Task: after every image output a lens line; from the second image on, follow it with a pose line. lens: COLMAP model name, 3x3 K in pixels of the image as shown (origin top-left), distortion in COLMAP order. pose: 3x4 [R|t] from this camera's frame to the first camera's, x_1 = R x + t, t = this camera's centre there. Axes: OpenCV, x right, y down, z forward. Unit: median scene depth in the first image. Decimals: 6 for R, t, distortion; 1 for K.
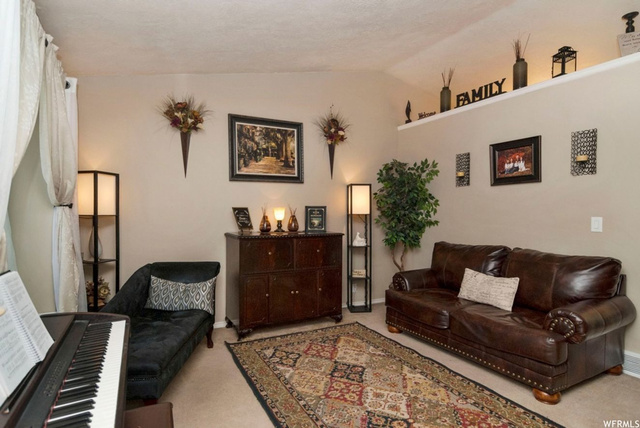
lens RADIAL K [[355.7, 0, 320.0], [0, 355.7, 214.0], [0, 0, 1]] dist [0.000155, 0.000121]
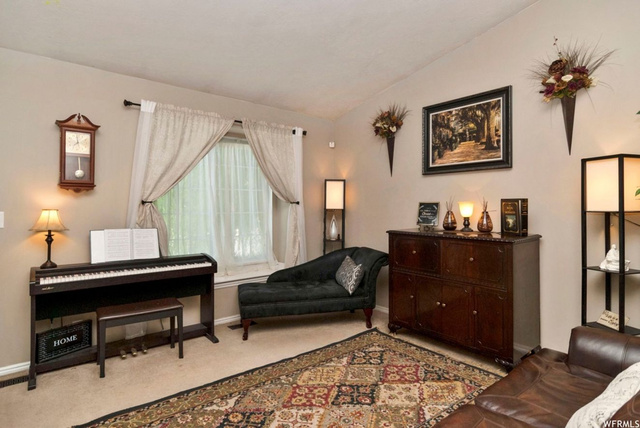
lens RADIAL K [[345.2, 0, 318.8], [0, 345.2, 201.4], [0, 0, 1]] dist [0.001443, 0.000184]
pose [[0.209547, -0.014370, -0.977693, 0.603365], [-0.008154, 0.999832, -0.016442, -0.003033], [0.977765, 0.011417, 0.209394, 0.506904]]
